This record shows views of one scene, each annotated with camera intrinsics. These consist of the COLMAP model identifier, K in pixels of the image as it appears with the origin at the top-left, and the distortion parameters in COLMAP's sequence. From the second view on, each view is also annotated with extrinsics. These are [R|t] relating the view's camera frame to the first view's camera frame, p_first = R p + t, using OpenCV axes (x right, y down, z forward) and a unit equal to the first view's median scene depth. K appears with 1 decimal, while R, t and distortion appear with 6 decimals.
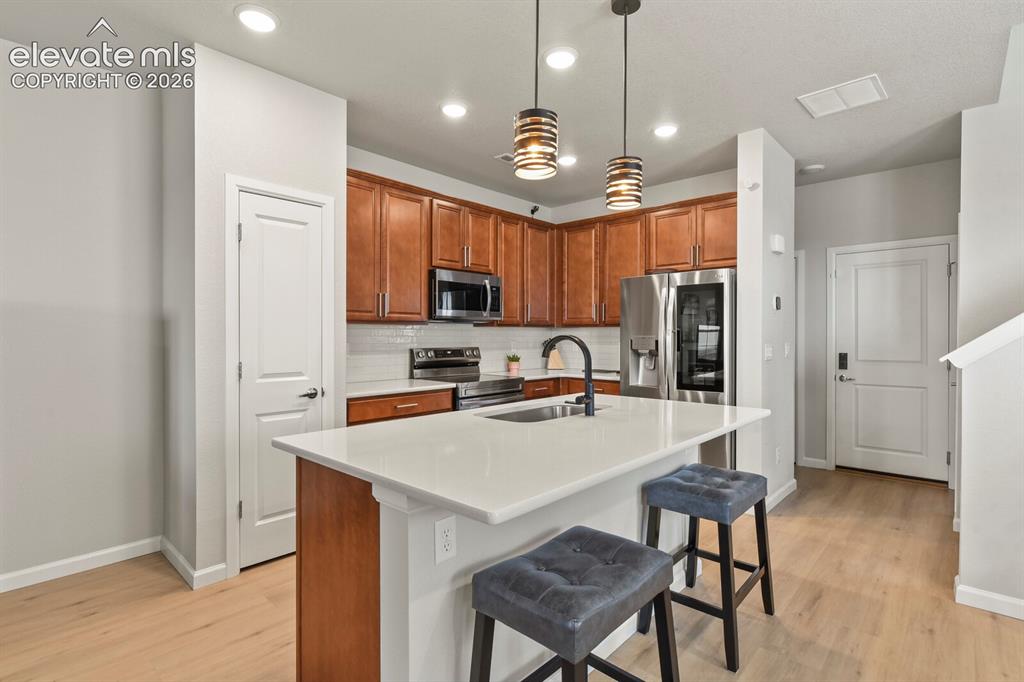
lens RADIAL K [[494.4, 0, 518.9], [0, 494.4, 337.3], [0, 0, 1]] dist [-0.001101, -0.000519]
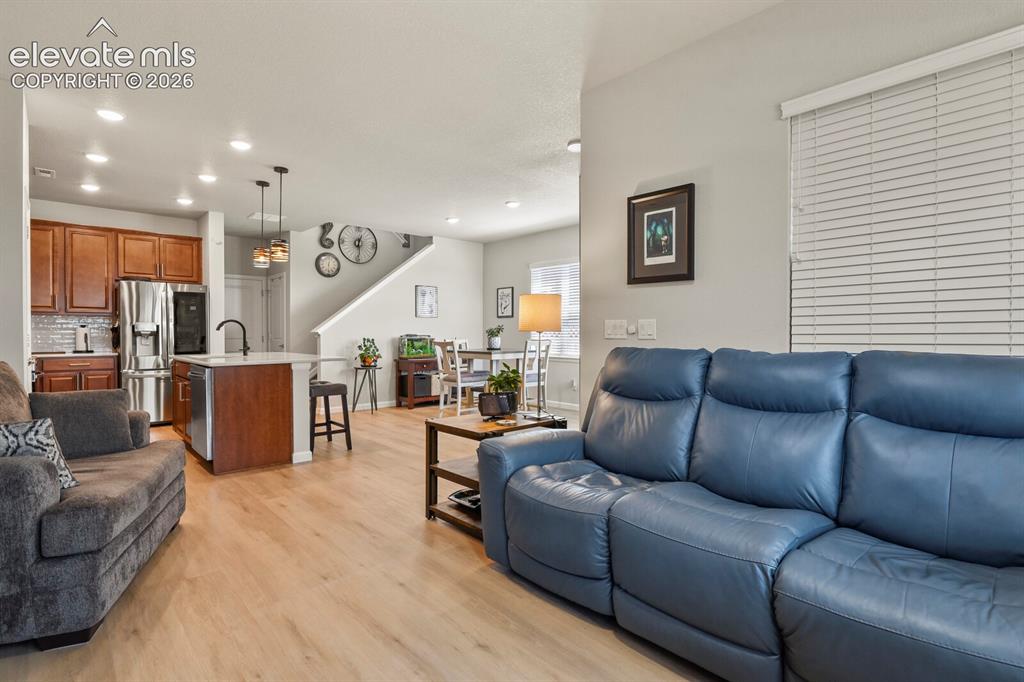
lens RADIAL K [[494.7, 0, 515.3], [0, 494.7, 340.1], [0, 0, 1]] dist [0.001116, -0.000131]
pose [[0.090645, -0.013896, 0.995786, -1.193696], [0.004965, 0.999897, 0.013502, 0.037352], [-0.995871, 0.003720, 0.090705, -0.251747]]
